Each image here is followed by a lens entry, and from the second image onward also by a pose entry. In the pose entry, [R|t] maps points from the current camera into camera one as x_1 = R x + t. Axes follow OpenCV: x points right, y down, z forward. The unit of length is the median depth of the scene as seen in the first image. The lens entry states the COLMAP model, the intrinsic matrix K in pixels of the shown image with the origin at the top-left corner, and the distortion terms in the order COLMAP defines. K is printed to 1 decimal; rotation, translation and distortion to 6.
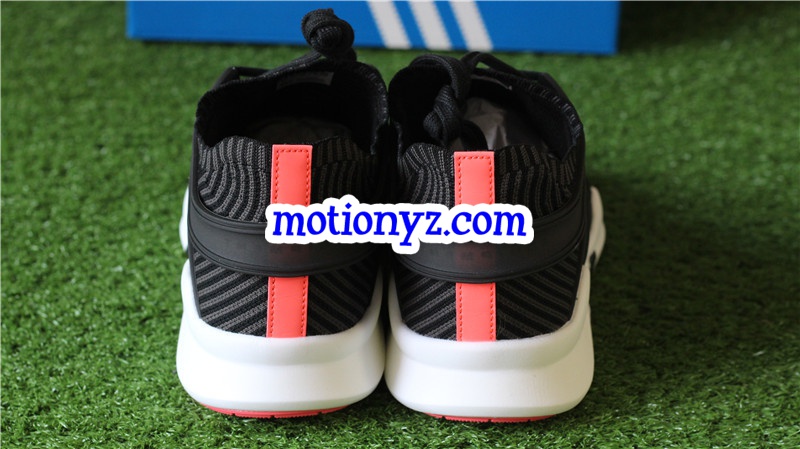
lens RADIAL K [[1979.0, 0, 401.1], [0, 1979.0, 244.0], [0, 0, 1]] dist [-0.111958, 0.000000]
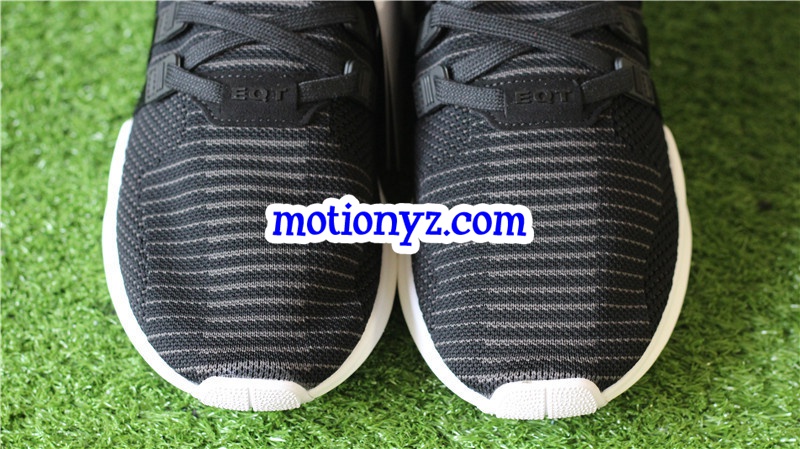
lens RADIAL K [[1935.2, 0, 399.6], [0, 1935.2, 220.1], [0, 0, 1]] dist [-0.099636, 0.000000]
pose [[0.999933, -0.011595, 0.000612, -0.021233], [0.010560, 0.930078, 0.367209, -0.218533], [-0.004827, -0.367178, 0.930138, 0.244723]]
